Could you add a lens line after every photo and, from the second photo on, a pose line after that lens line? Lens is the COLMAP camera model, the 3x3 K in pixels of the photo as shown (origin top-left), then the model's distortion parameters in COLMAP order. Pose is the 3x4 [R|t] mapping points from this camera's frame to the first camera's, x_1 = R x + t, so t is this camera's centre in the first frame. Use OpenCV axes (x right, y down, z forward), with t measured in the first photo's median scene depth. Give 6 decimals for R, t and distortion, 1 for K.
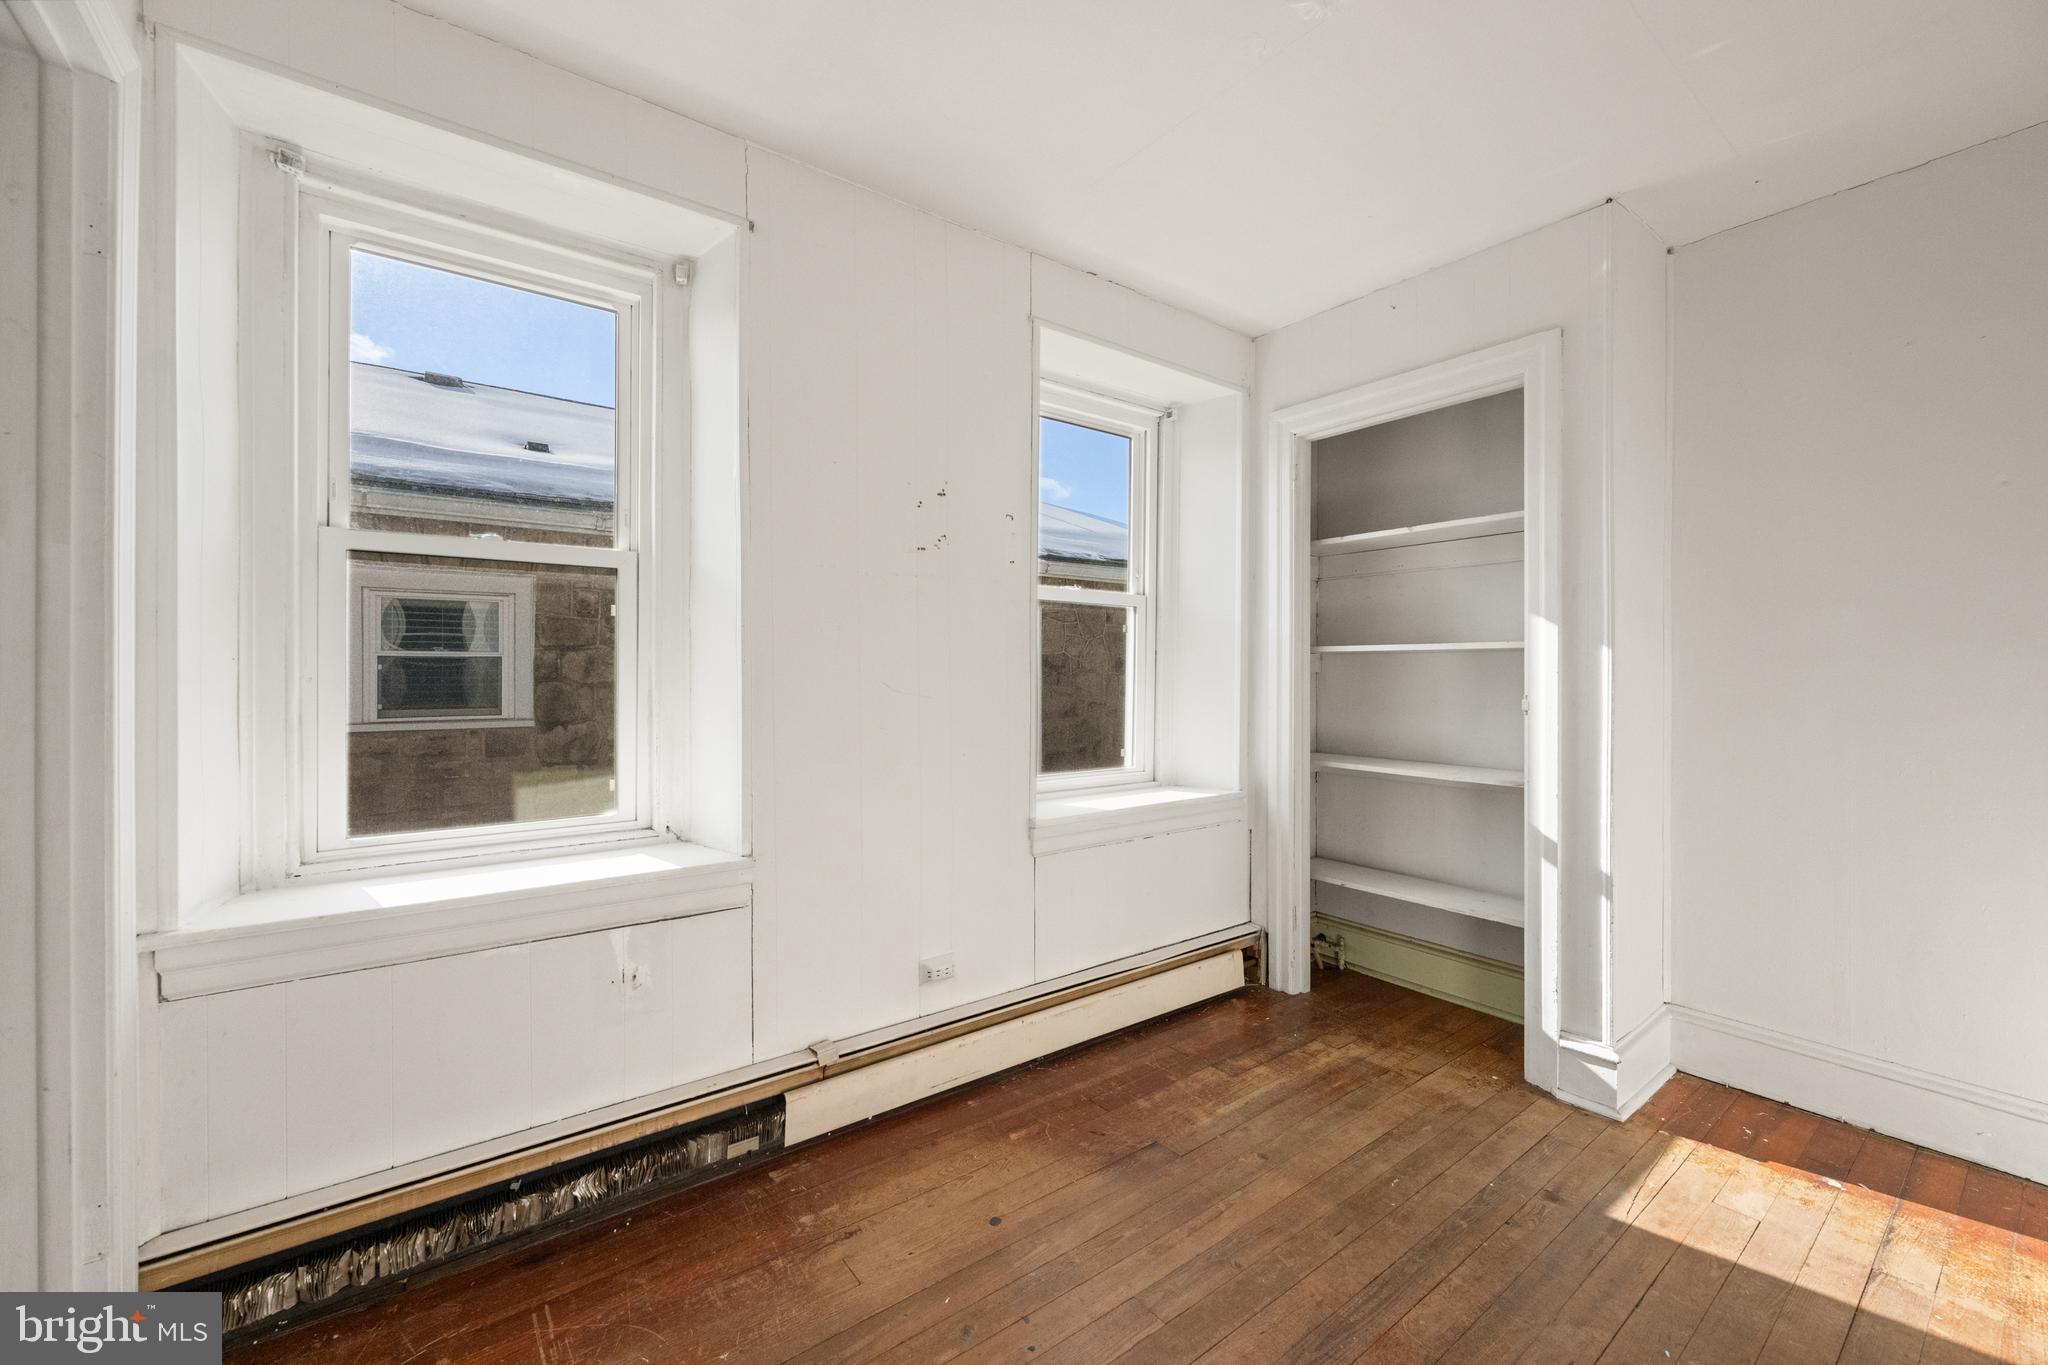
lens RADIAL K [[816.1, 0, 1022.9], [0, 816.1, 681.1], [0, 0, 1]] dist [-0.002128, 0.000555]
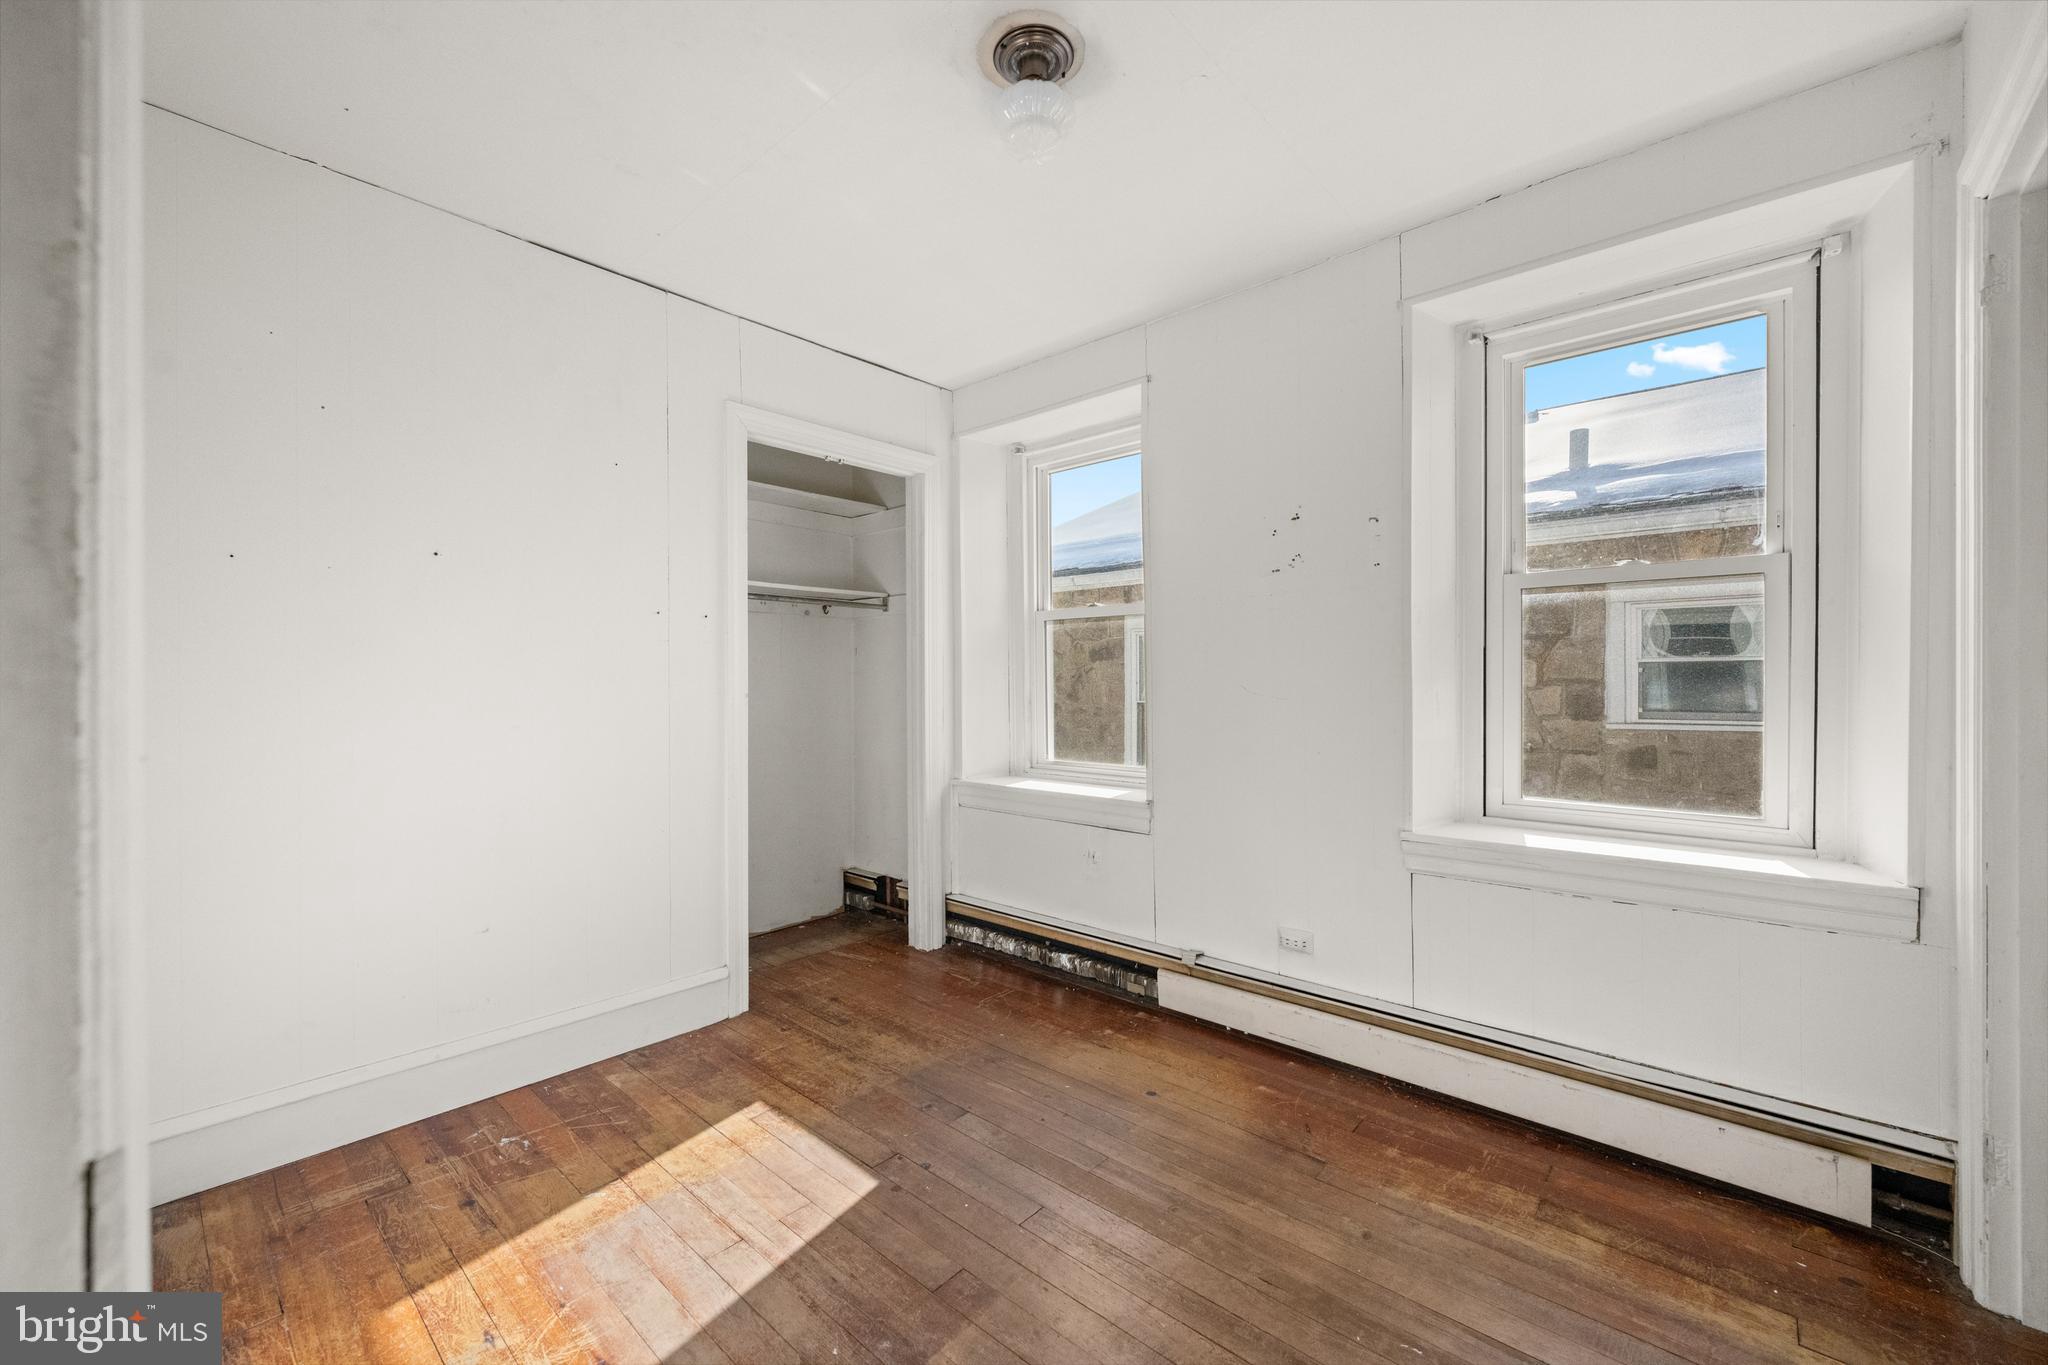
lens RADIAL K [[816.1, 0, 1017.1], [0, 816.1, 690.4], [0, 0, 1]] dist [-0.002128, 0.000555]
pose [[0.186310, 0.009541, -0.982445, 0.988193], [-0.004444, 0.999951, 0.008868, -0.000422], [0.982481, 0.002714, 0.186343, 0.437464]]
